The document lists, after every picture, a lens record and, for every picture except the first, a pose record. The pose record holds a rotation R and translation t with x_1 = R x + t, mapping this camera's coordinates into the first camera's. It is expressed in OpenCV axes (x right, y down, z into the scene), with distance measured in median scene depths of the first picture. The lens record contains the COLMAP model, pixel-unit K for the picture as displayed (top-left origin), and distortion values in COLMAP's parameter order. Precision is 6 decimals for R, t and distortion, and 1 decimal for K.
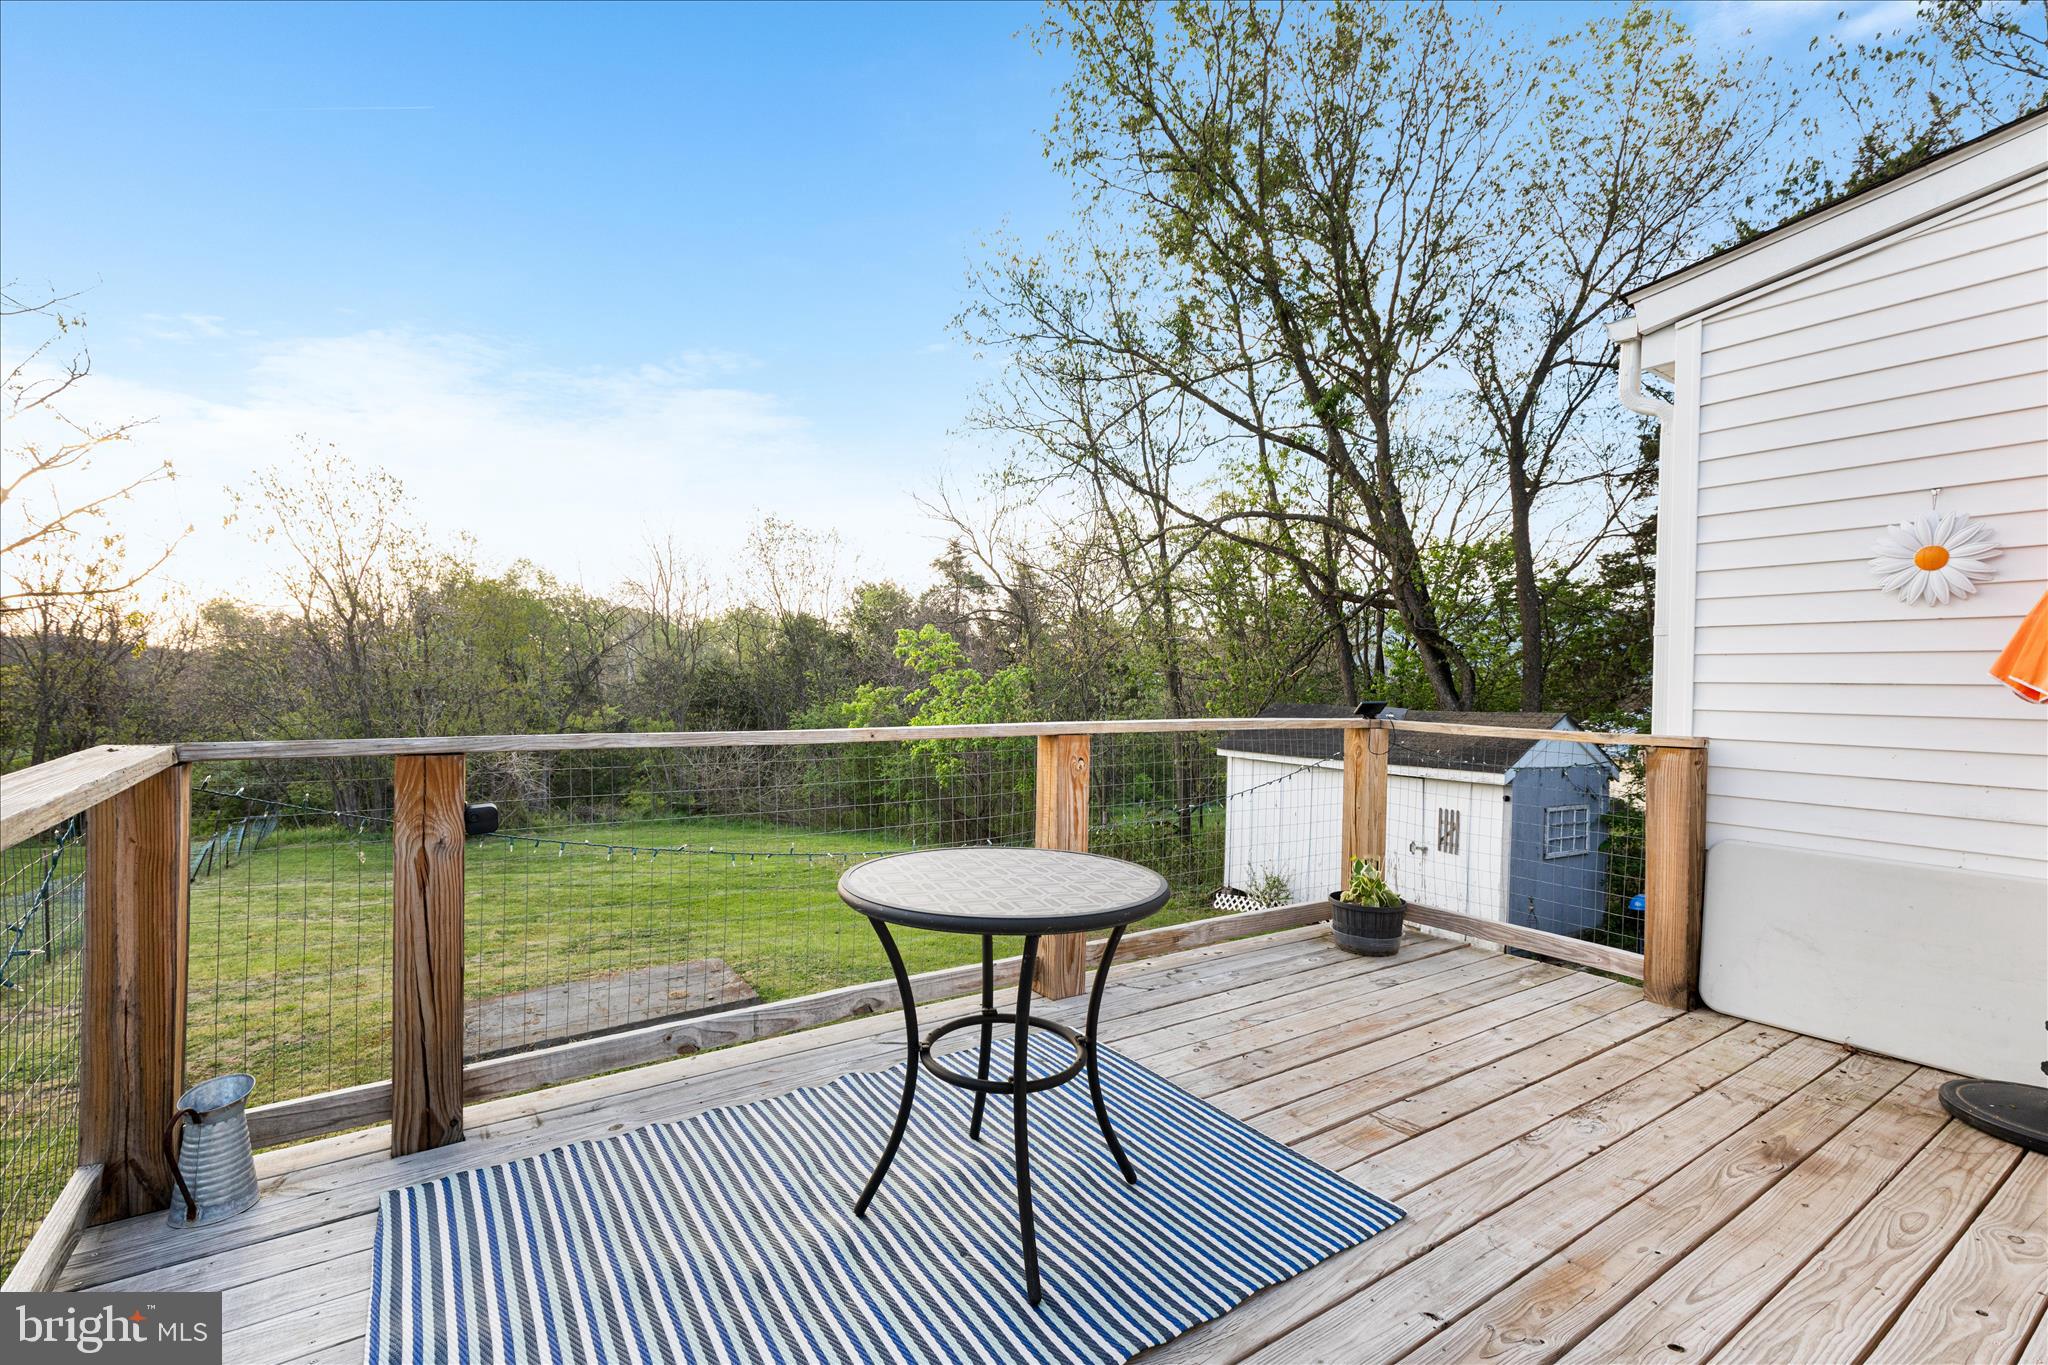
lens RADIAL K [[915.0, 0, 1024.3], [0, 915.0, 682.4], [0, 0, 1]] dist [0.008013, 0.000179]
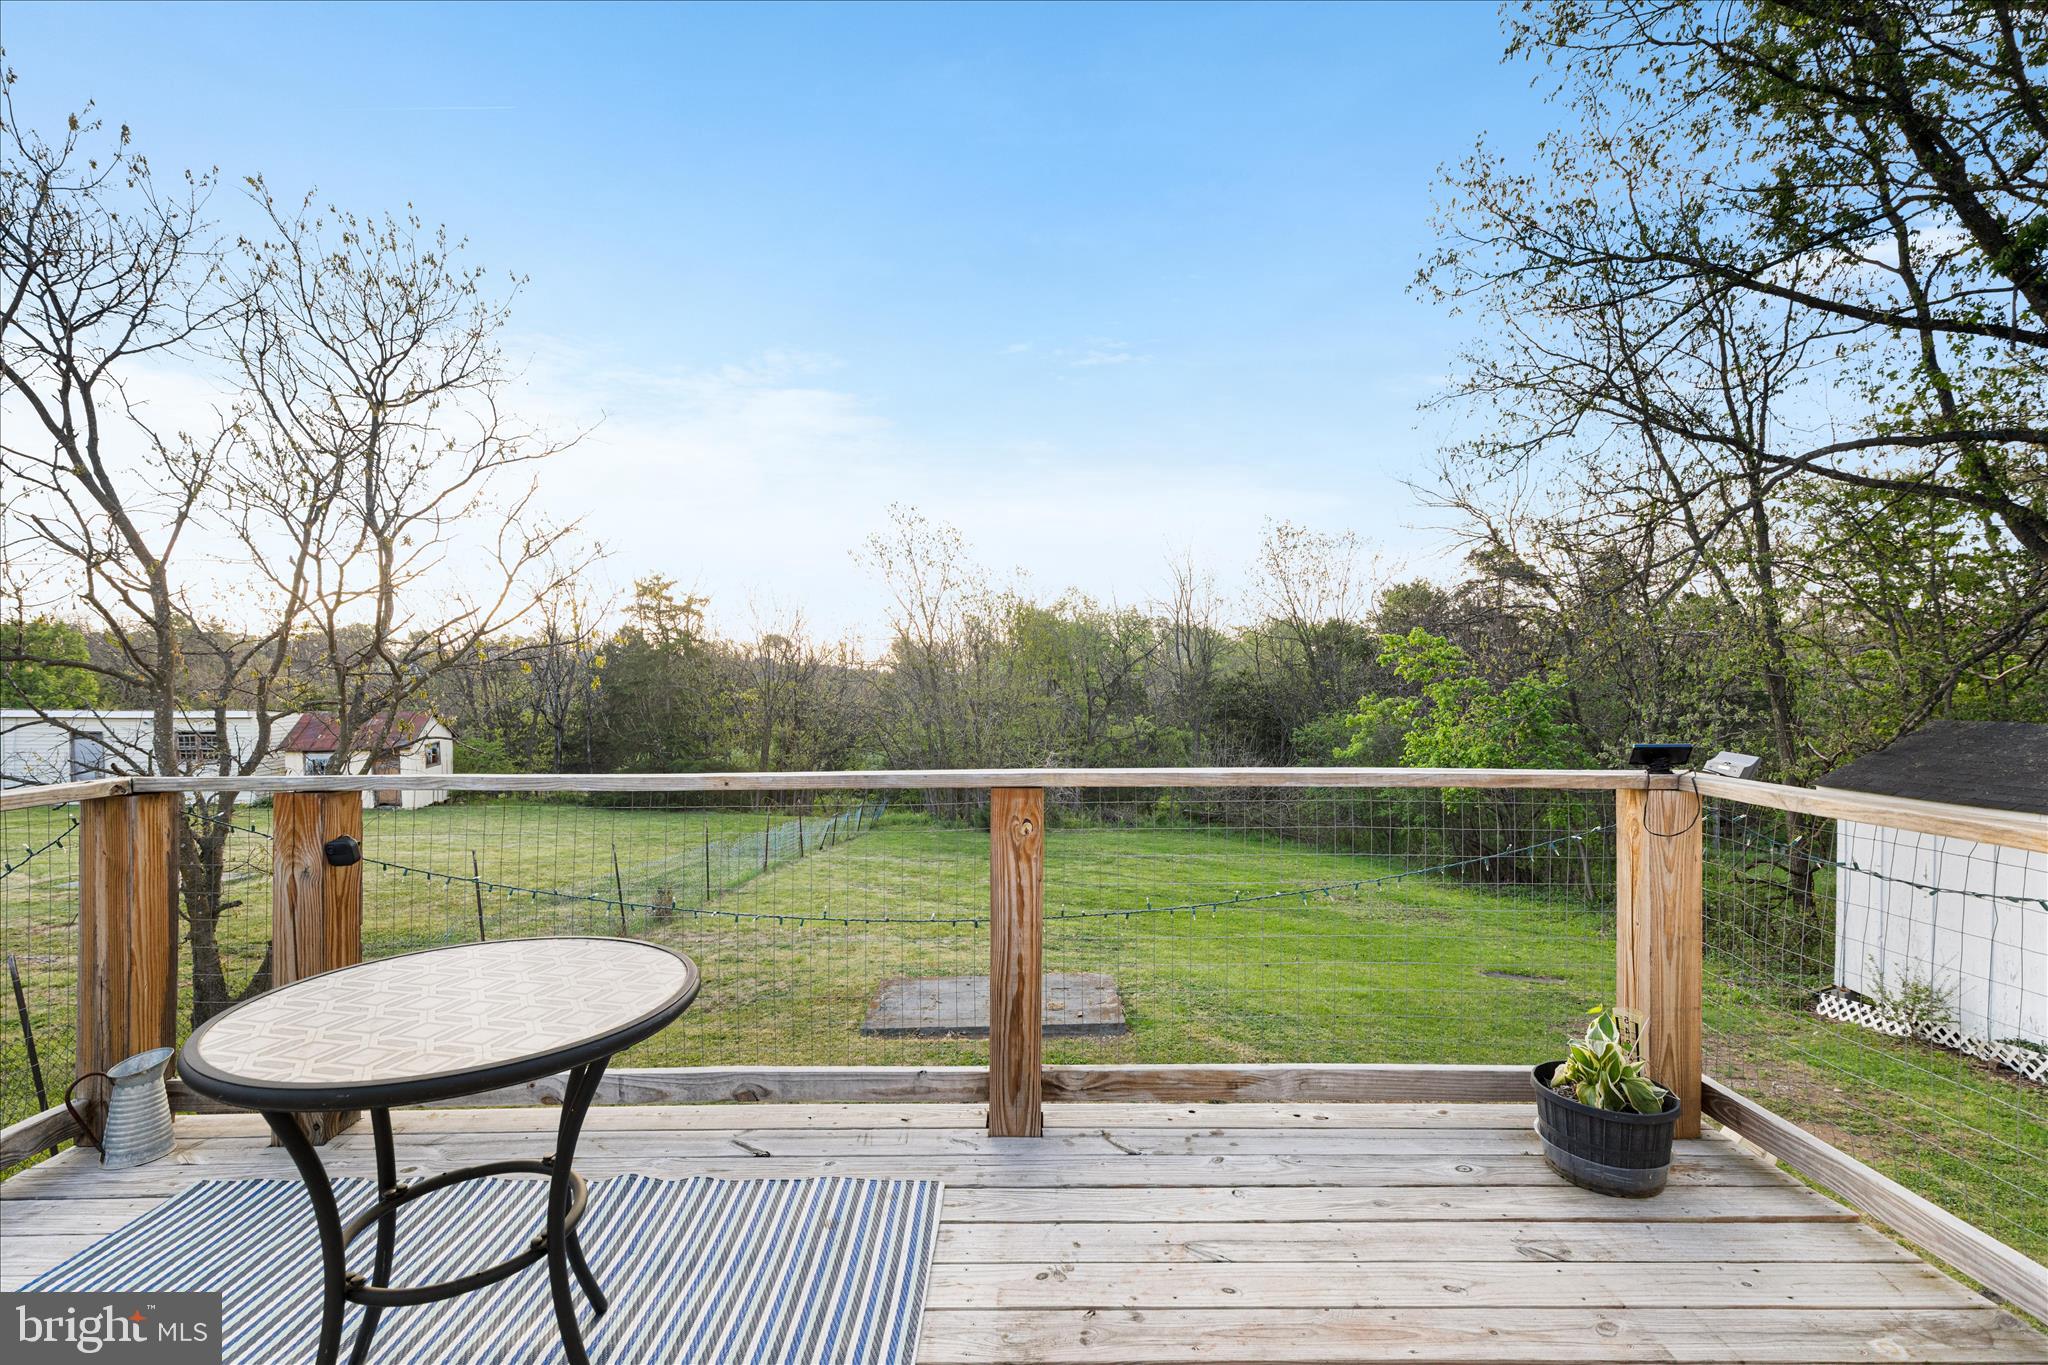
lens RADIAL K [[915.0, 0, 1024.3], [0, 915.0, 682.4], [0, 0, 1]] dist [0.008013, 0.000179]
pose [[0.831959, -0.016826, -0.554581, 0.095870], [0.011321, 0.999847, -0.013352, -0.004038], [0.554721, 0.004829, 0.832023, 0.074574]]
